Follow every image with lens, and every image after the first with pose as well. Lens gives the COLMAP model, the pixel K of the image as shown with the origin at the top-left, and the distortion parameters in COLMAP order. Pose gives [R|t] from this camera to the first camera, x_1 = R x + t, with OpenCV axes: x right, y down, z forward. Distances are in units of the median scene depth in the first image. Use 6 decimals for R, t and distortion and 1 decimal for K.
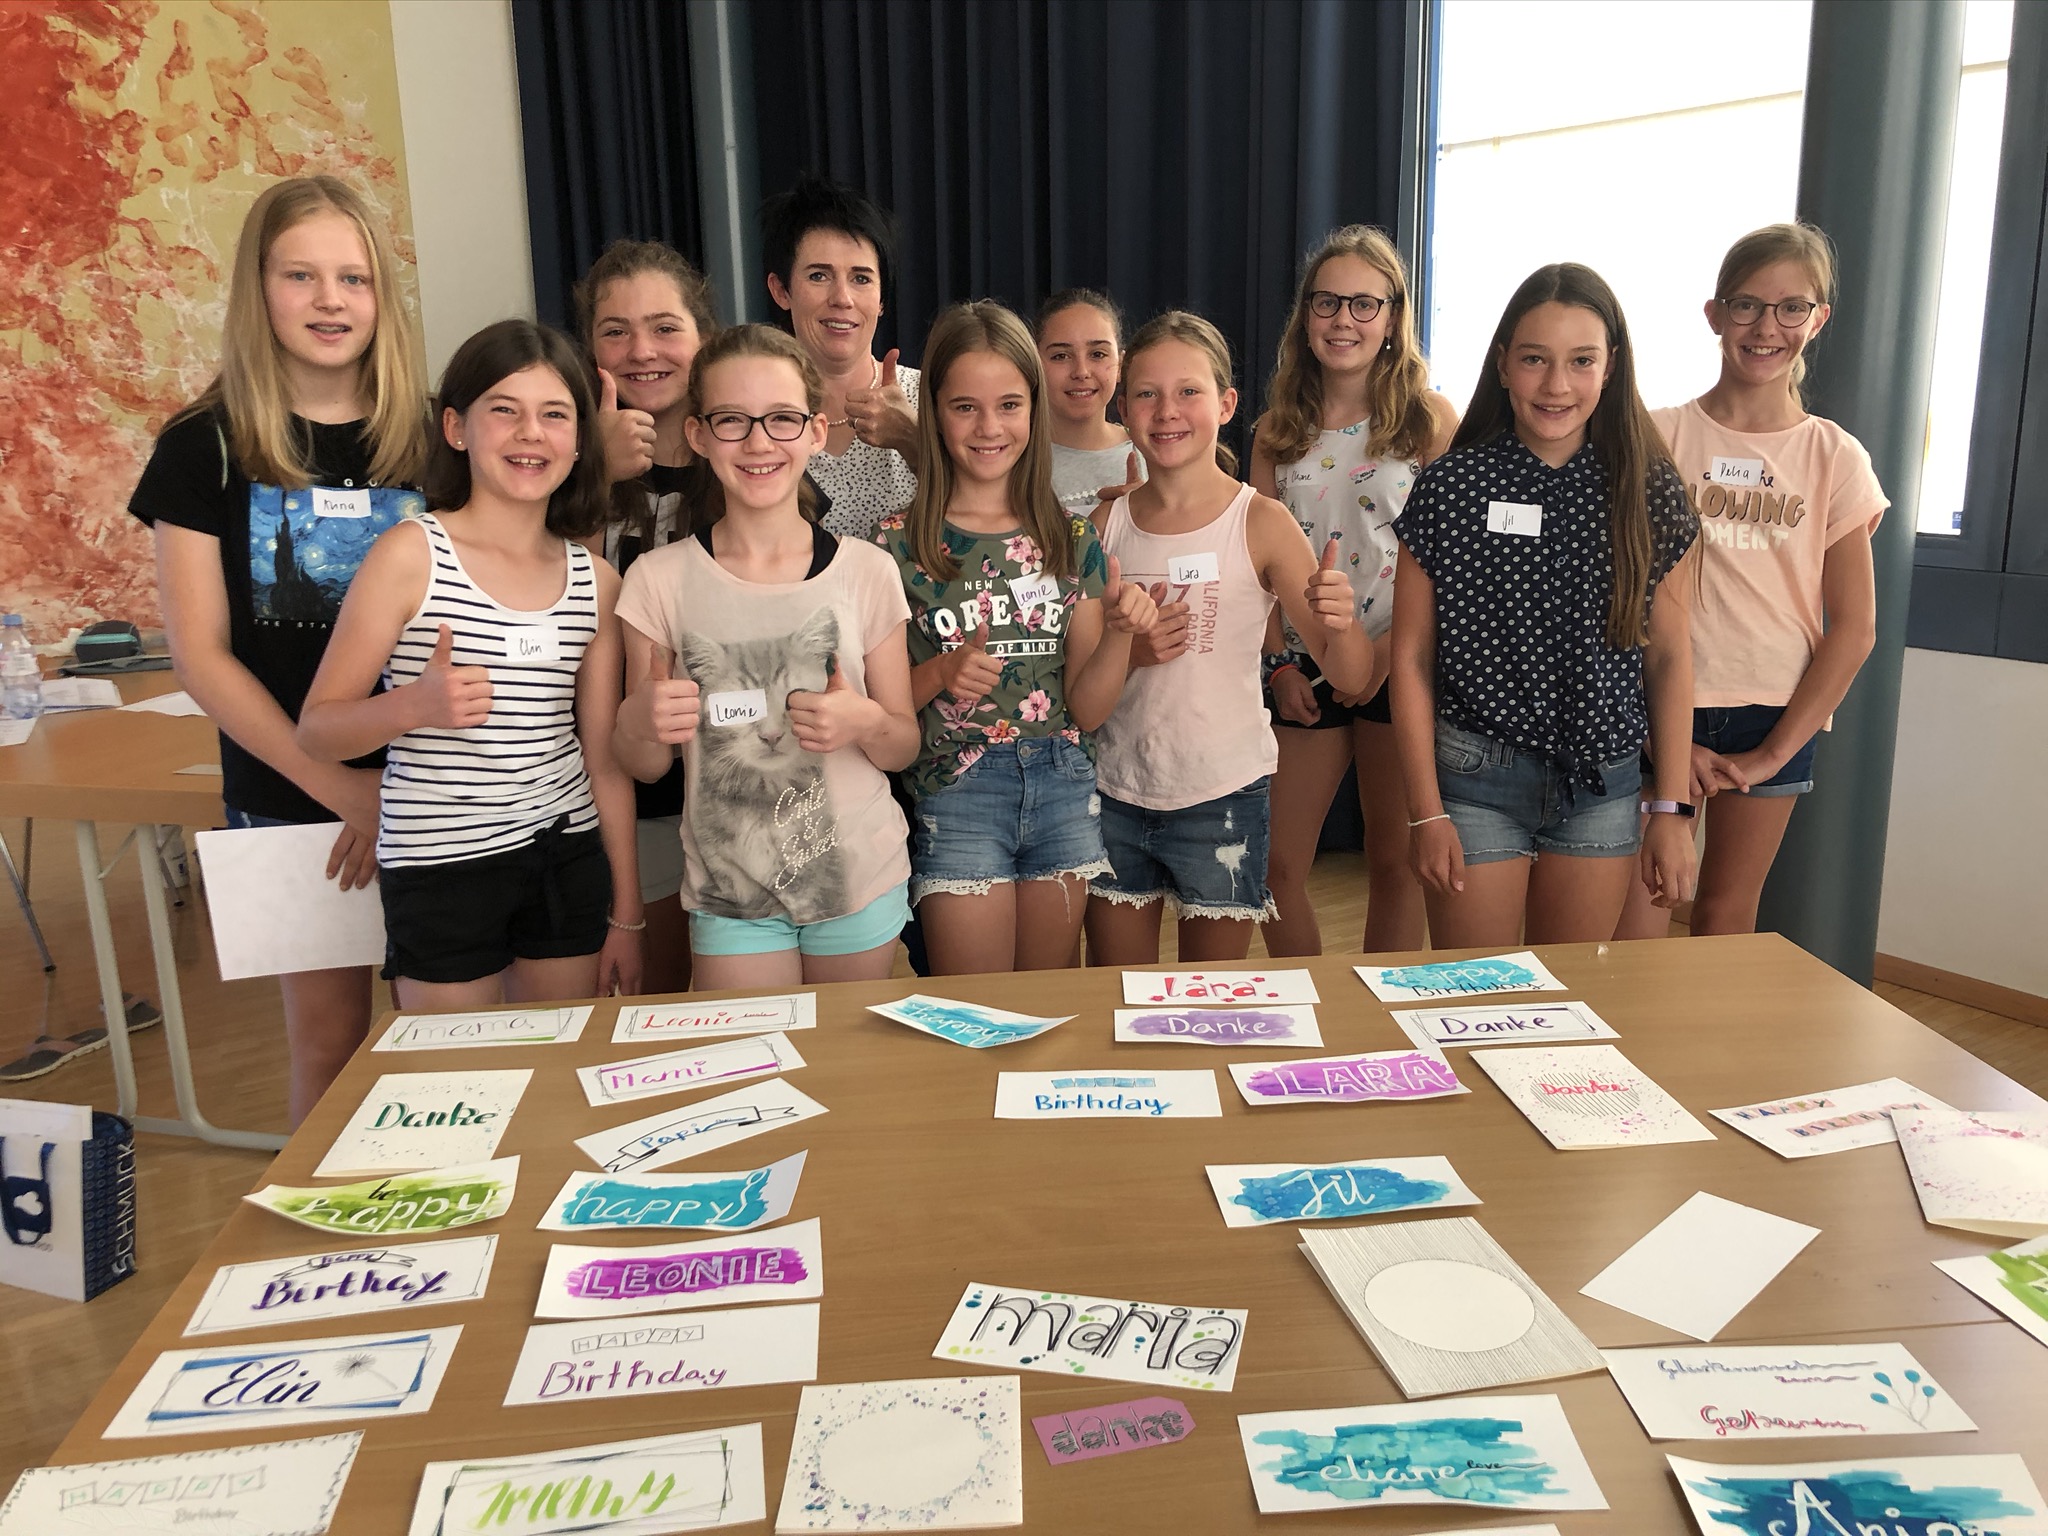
lens RADIAL K [[1664.6, 0, 1024.0], [0, 1664.6, 768.0], [0, 0, 1]] dist [0.002383, 0.008953]
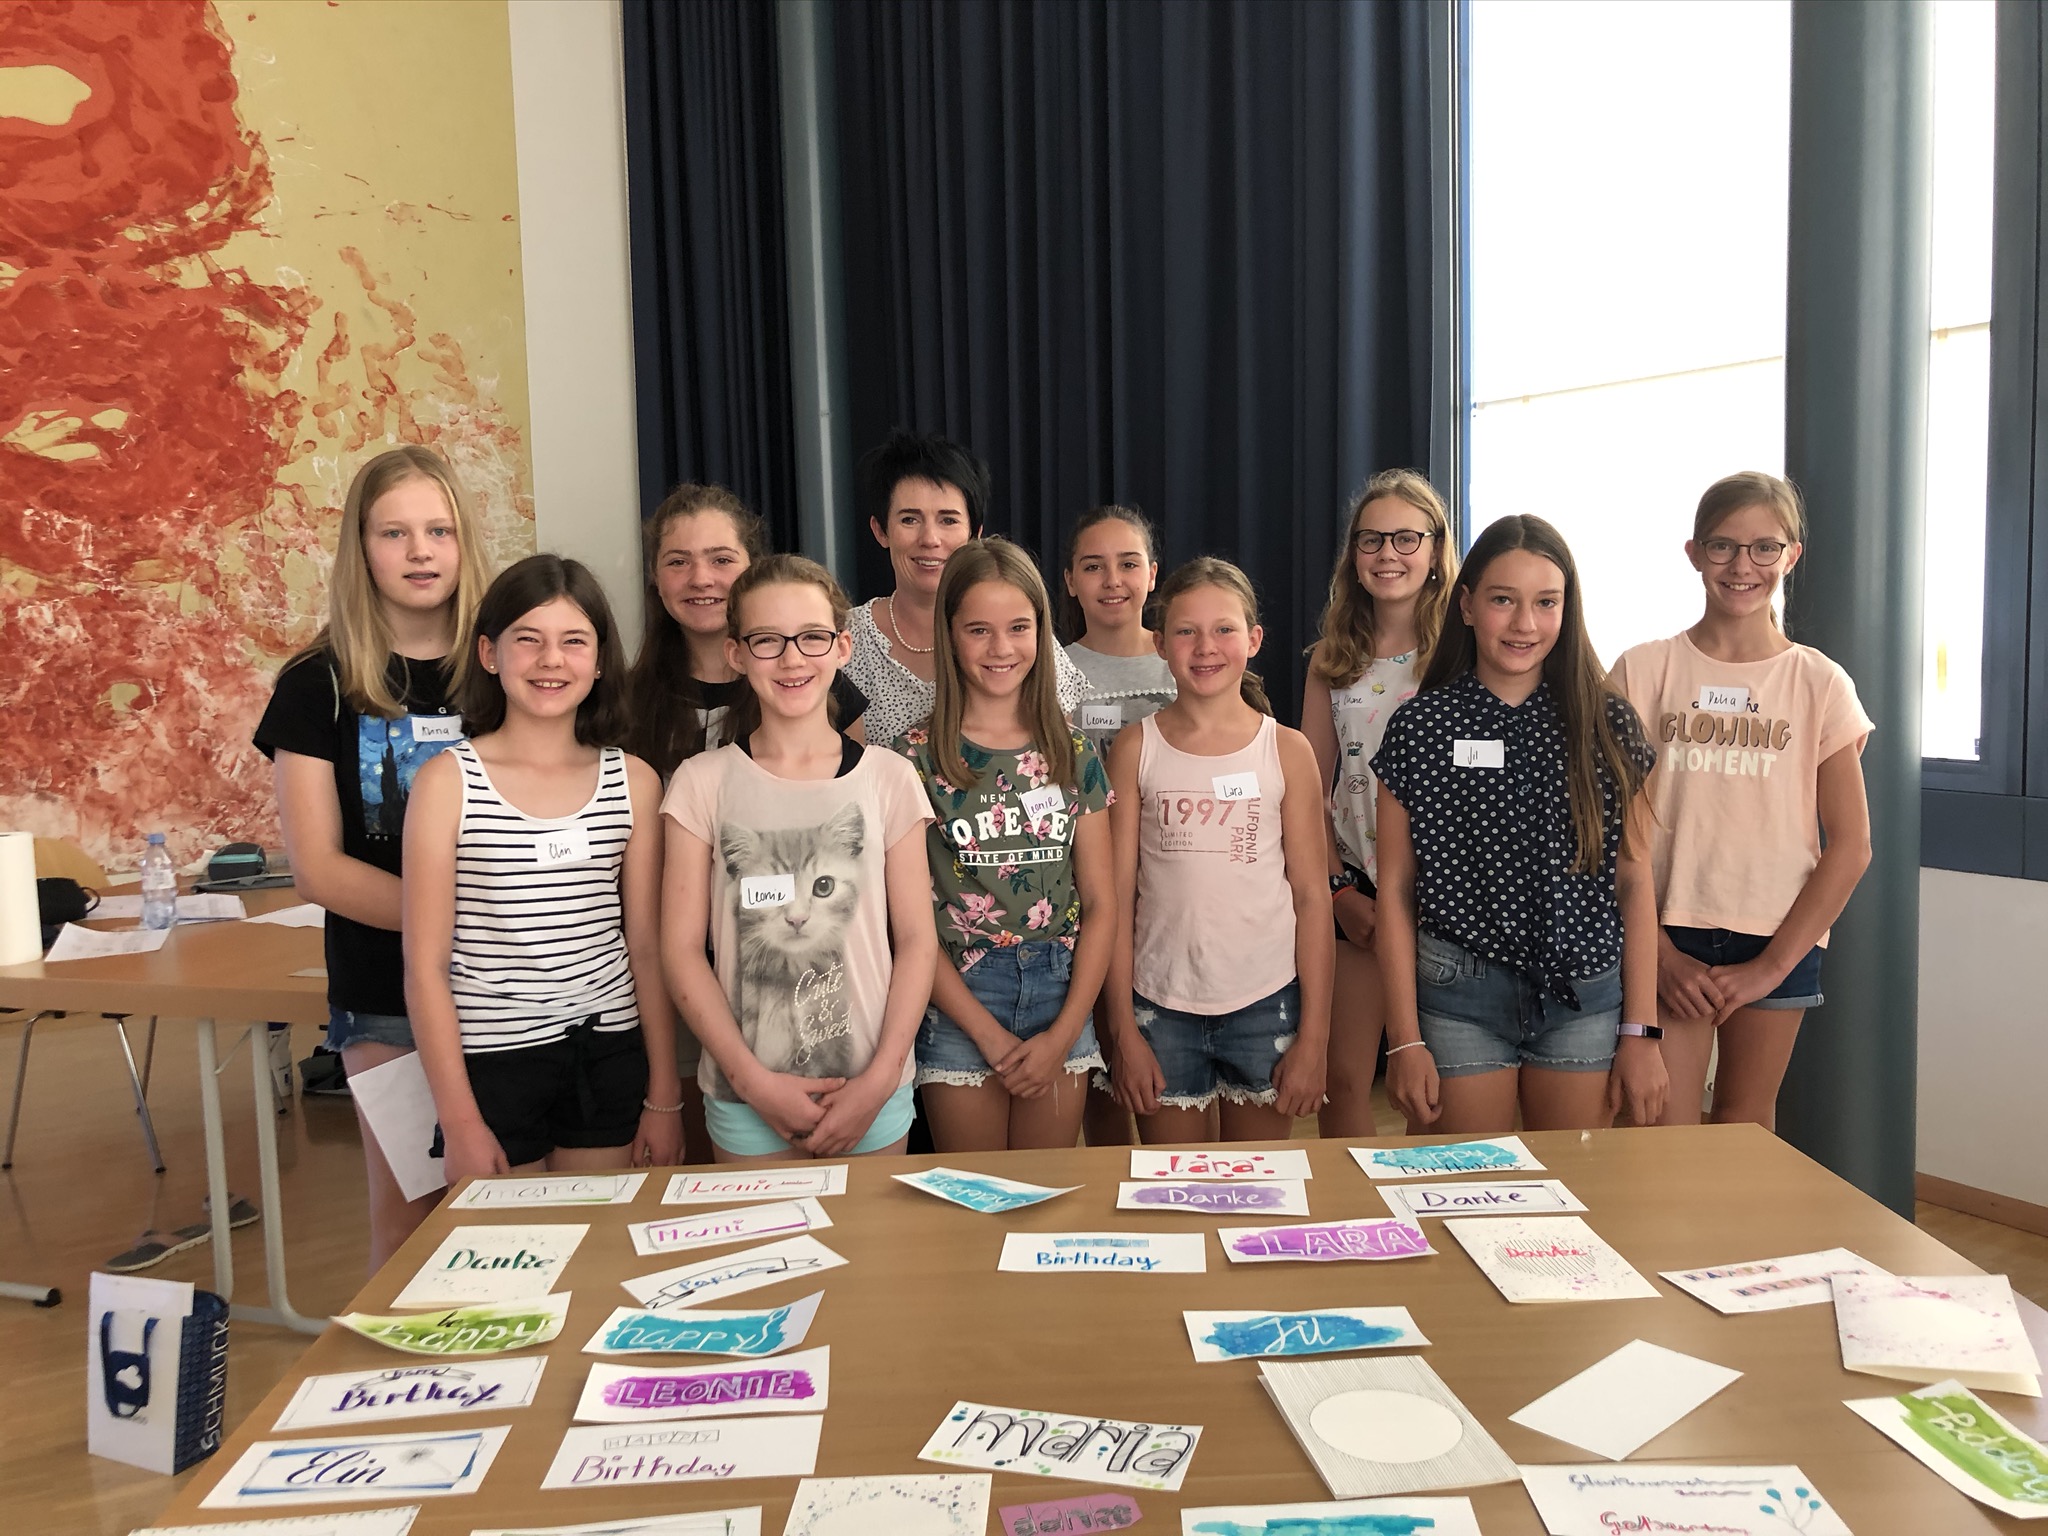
lens RADIAL K [[1688.7, 0, 1004.2], [0, 1688.7, 773.9], [0, 0, 1]] dist [-0.059929, 0.135234]
pose [[0.997576, 0.001291, -0.069568, 0.059353], [-0.011095, 0.989988, -0.140717, 0.040453], [0.068689, 0.141147, 0.987603, -0.128876]]
